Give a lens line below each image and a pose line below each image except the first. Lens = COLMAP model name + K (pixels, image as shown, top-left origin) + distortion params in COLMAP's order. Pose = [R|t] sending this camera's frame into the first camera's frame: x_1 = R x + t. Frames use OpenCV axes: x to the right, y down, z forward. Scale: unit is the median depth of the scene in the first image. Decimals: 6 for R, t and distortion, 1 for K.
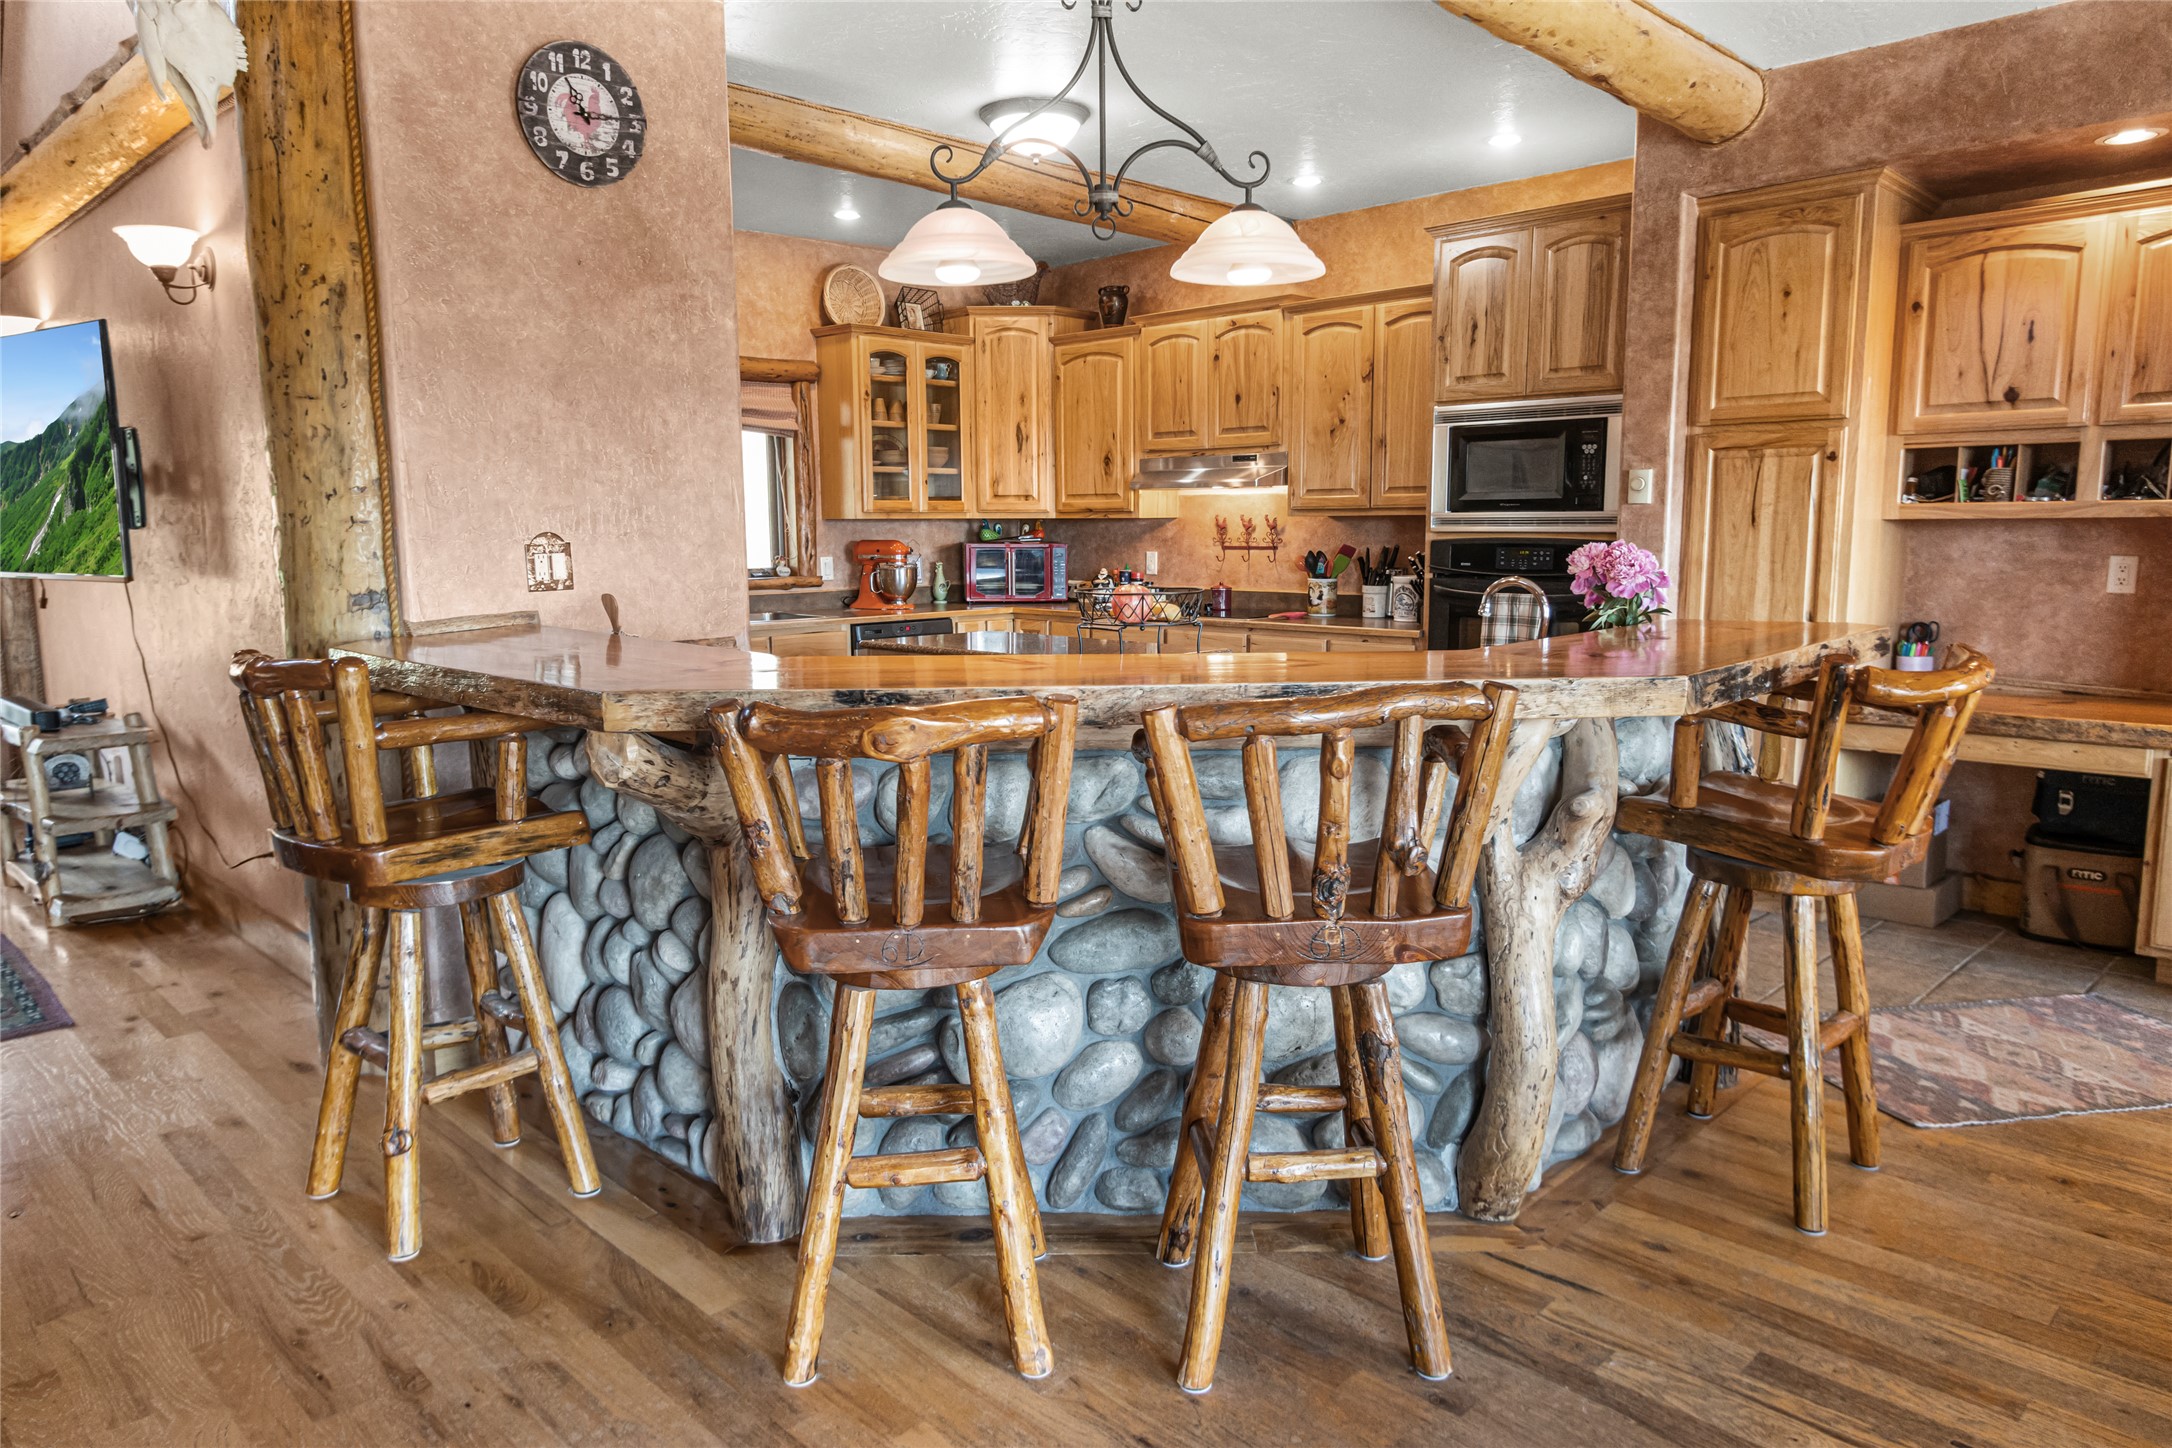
lens RADIAL K [[1418.1, 0, 1070.6], [0, 1418.1, 715.7], [0, 0, 1]] dist [0.018050, -0.002266]
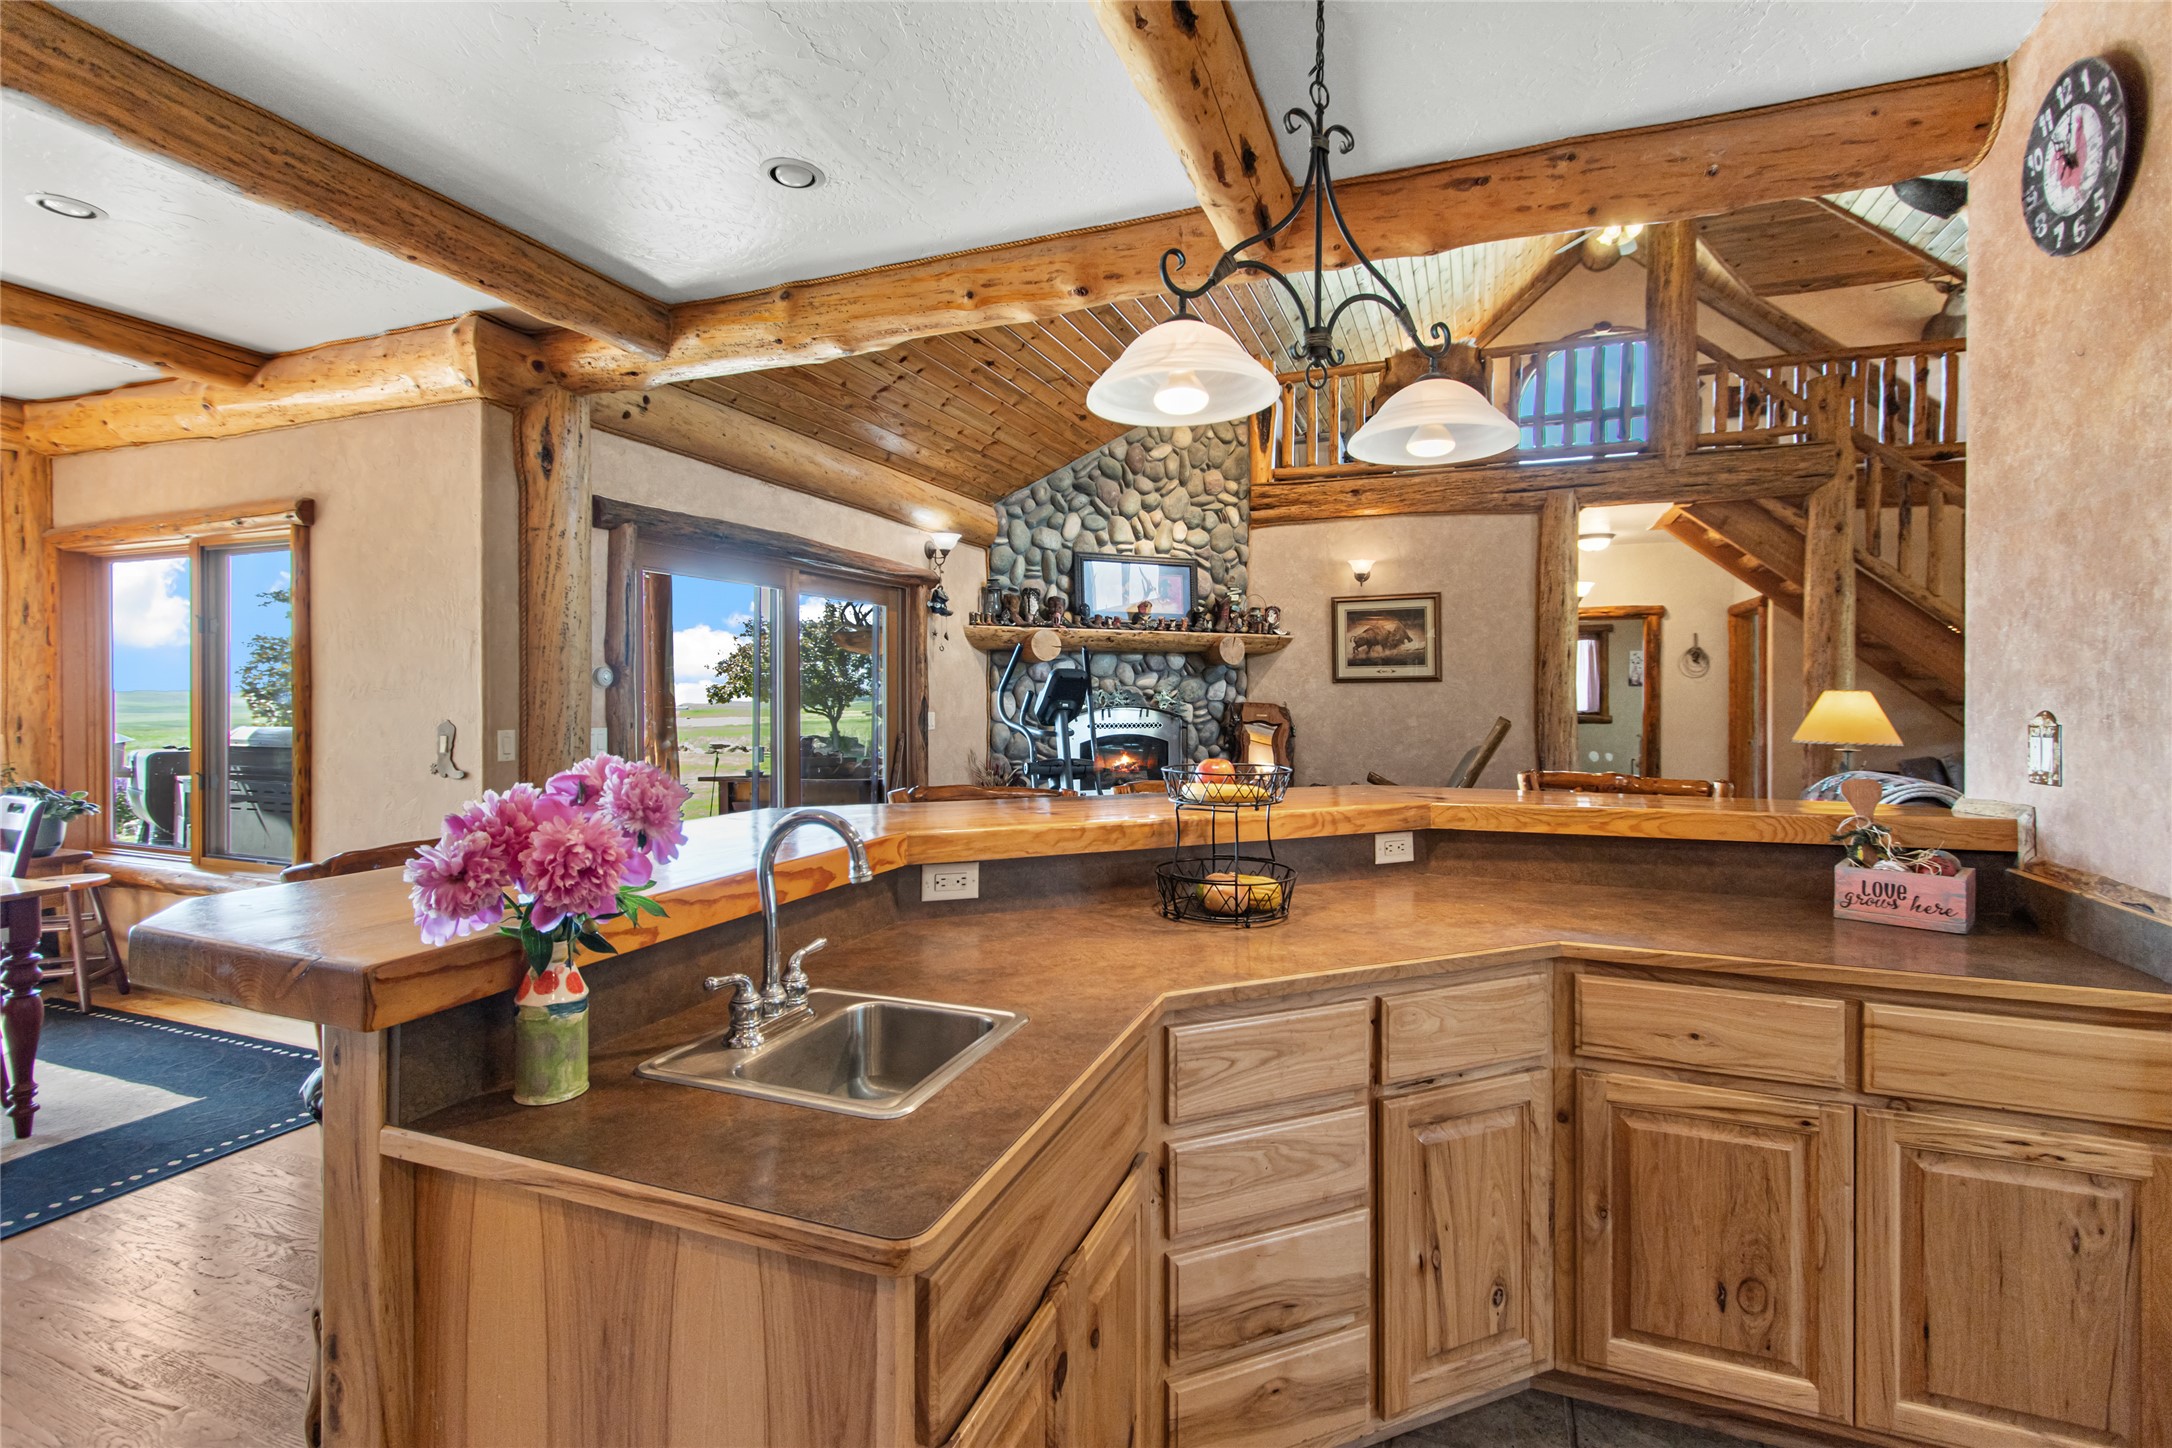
lens RADIAL K [[1004.0, 0, 1068.9], [0, 1004.0, 695.6], [0, 0, 1]] dist [0.010433, -0.004152]
pose [[-0.919822, 0.009337, -0.392226, 0.229800], [-0.047332, 0.989774, 0.134563, -0.123300], [0.389471, 0.142339, -0.909974, 0.855347]]
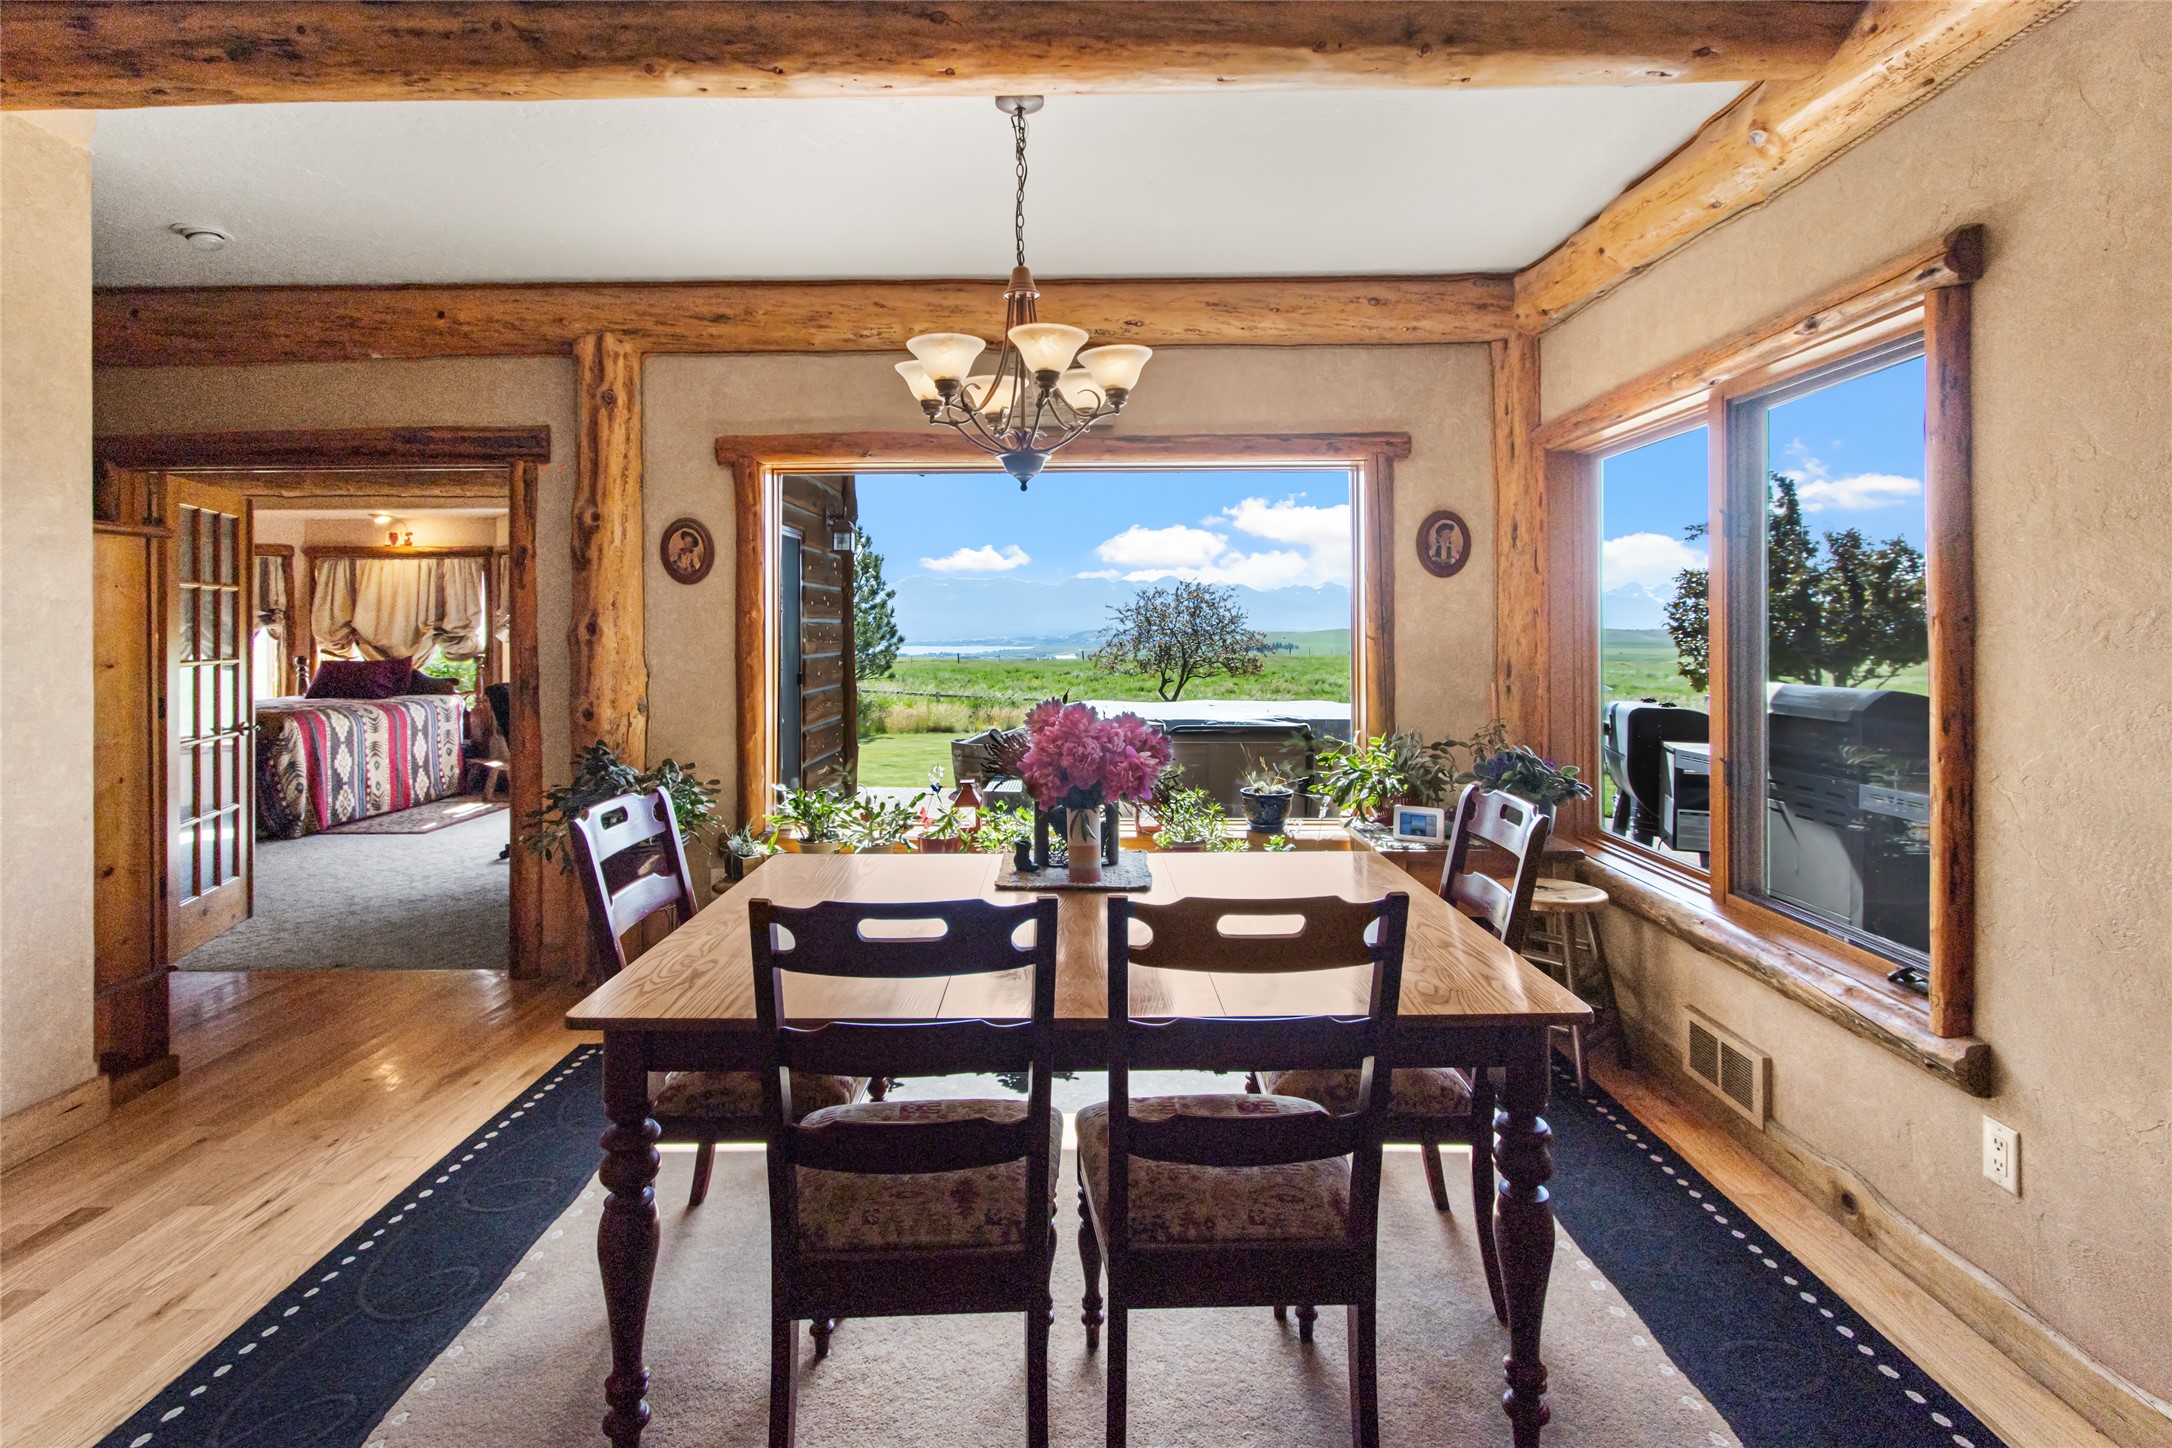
lens RADIAL K [[1004.0, 0, 1087.2], [0, 1004.0, 633.5], [0, 0, 1]] dist [0.010433, -0.004152]
pose [[-0.703533, 0.007134, 0.710627, 0.424816], [0.106359, 0.989744, 0.095361, -0.063880], [-0.702659, 0.142671, -0.697077, 0.414450]]
